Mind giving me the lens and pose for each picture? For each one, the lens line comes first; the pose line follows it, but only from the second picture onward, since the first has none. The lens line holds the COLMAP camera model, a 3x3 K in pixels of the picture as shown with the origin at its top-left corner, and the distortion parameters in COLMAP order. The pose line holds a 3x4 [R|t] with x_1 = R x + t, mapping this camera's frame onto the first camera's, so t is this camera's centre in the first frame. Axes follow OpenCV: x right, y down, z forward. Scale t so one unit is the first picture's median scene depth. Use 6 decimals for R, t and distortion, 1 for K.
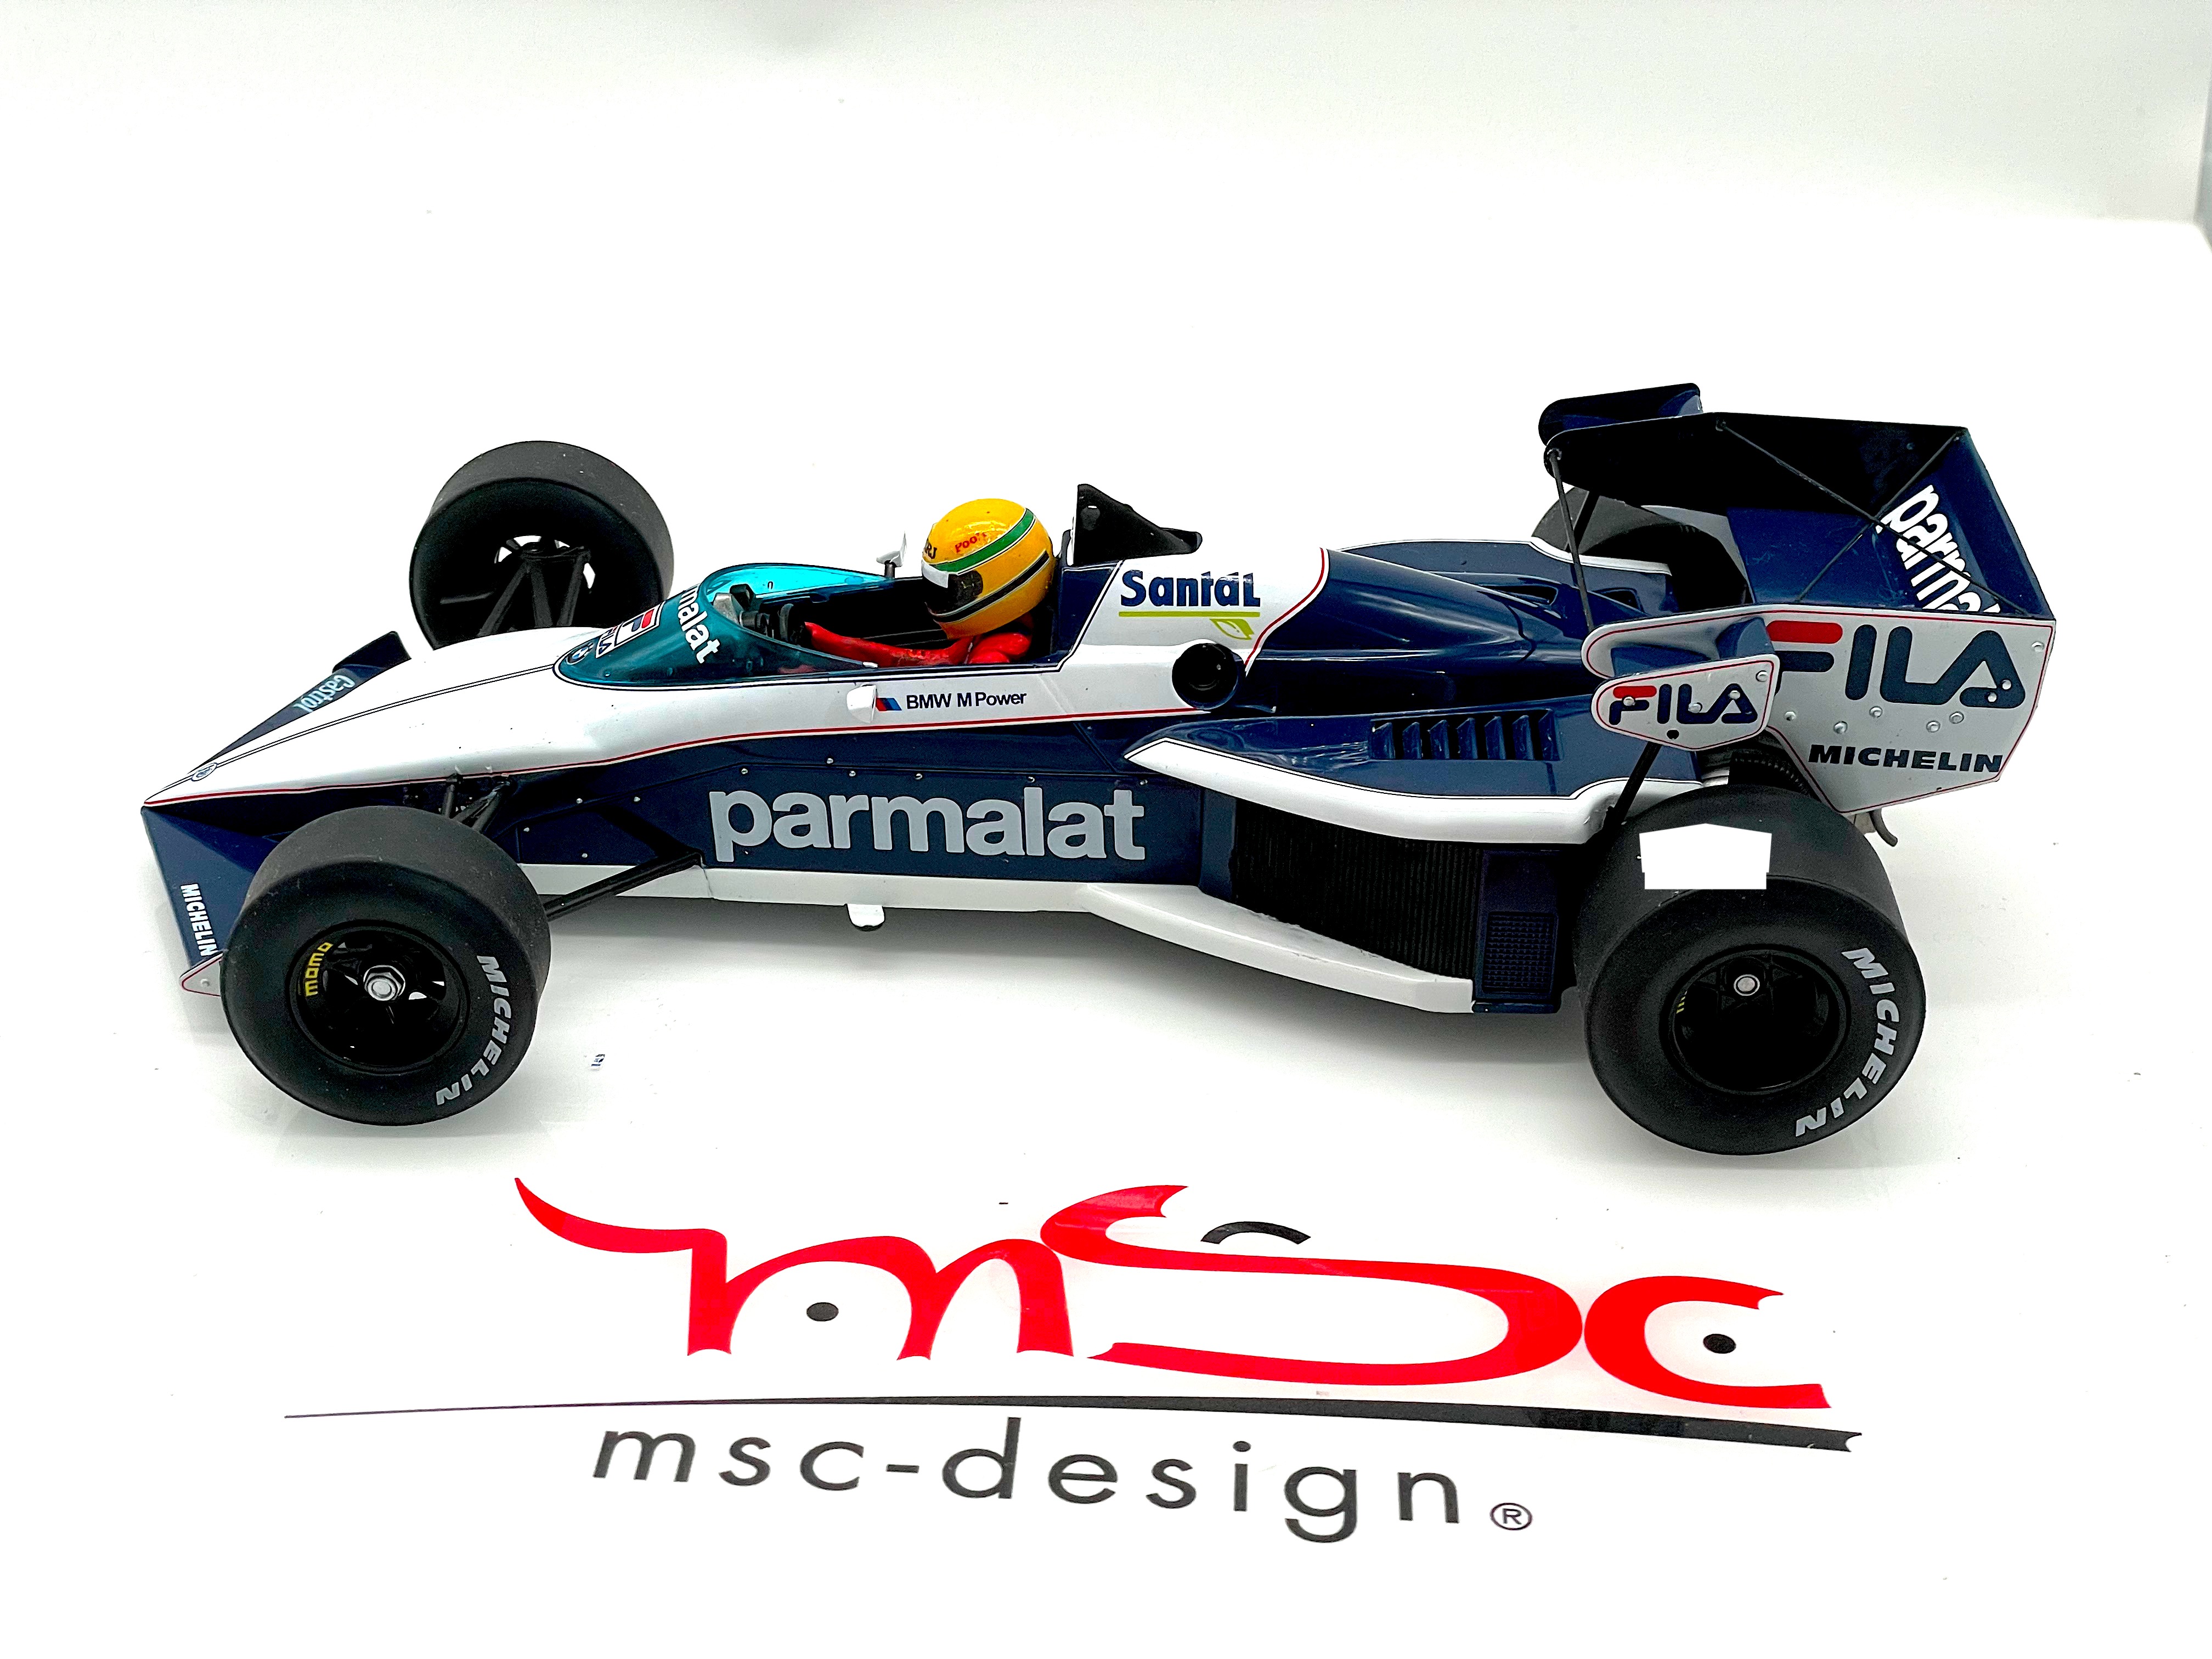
lens RADIAL K [[3322.7, 0, 1111.2], [0, 3322.7, 824.7], [0, 0, 1]] dist [0.084503, -0.036709]
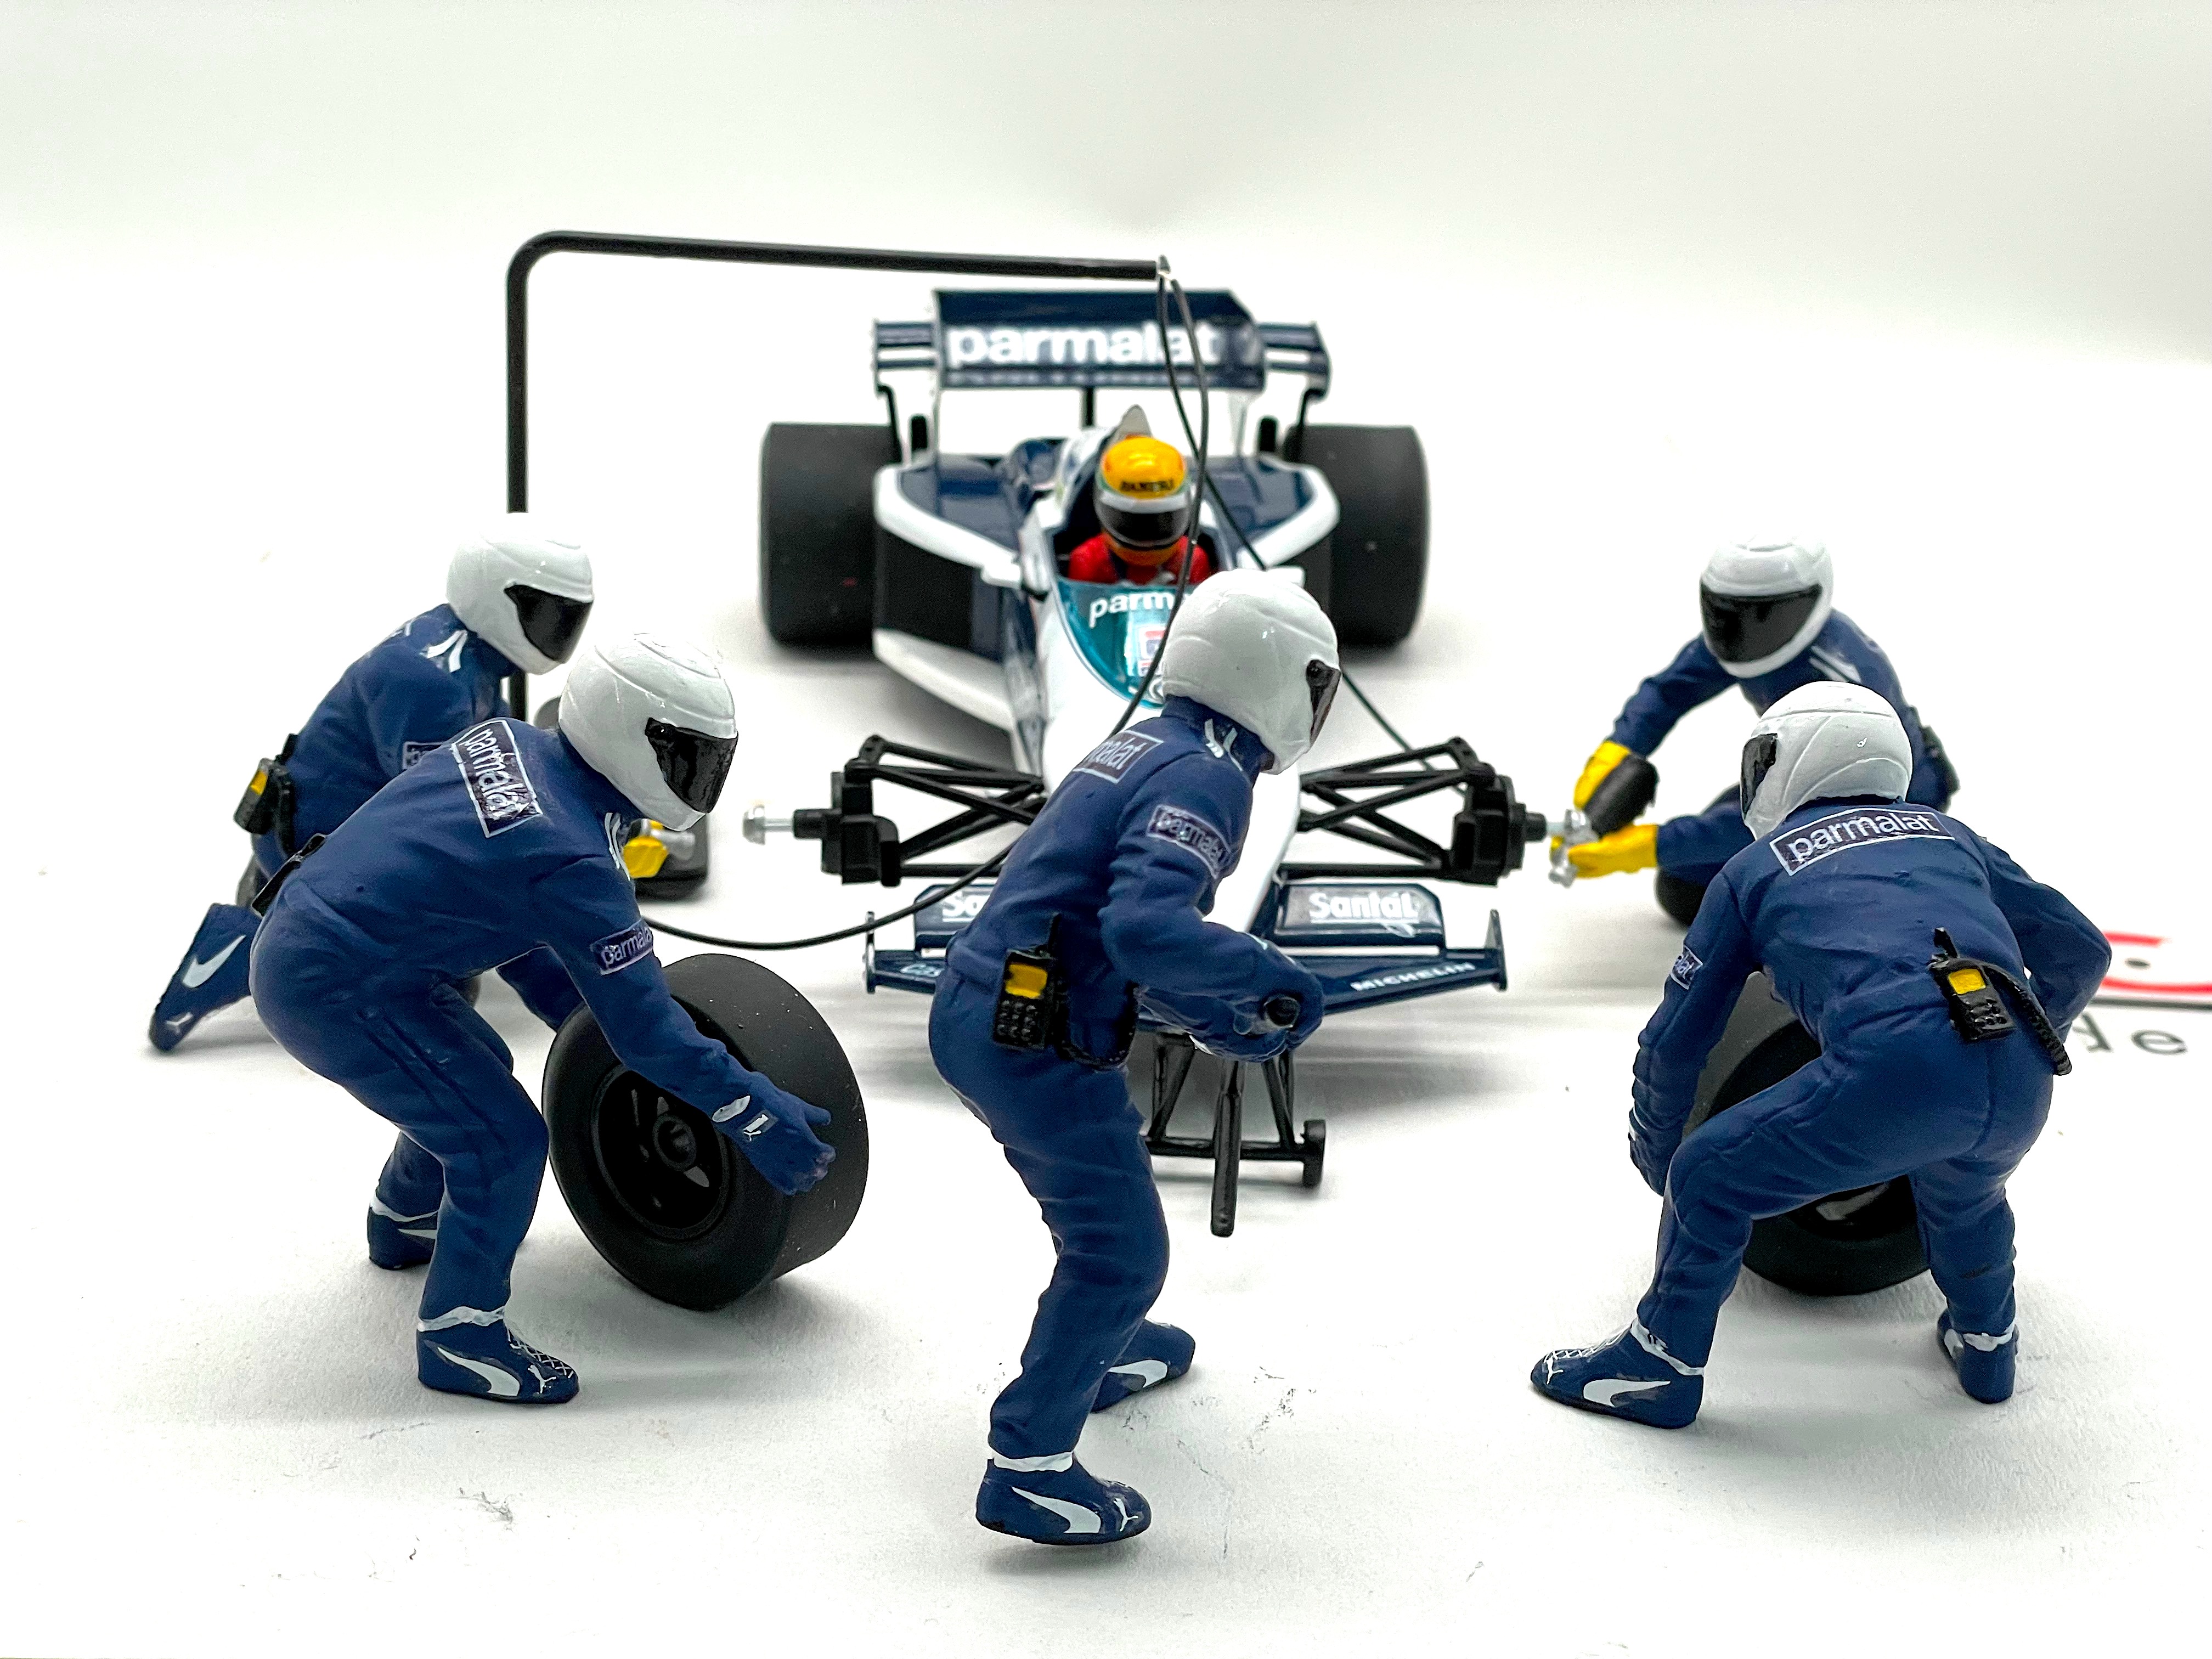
lens RADIAL K [[3398.9, 0, 1106.0], [0, 3398.9, 829.5], [0, 0, 1]] dist [0.038561, 0.038924]
pose [[-0.096113, -0.327248, 0.940038, -1.226444], [0.501061, 0.800119, 0.329769, -0.391319], [-0.860059, 0.502711, 0.087070, 0.979104]]
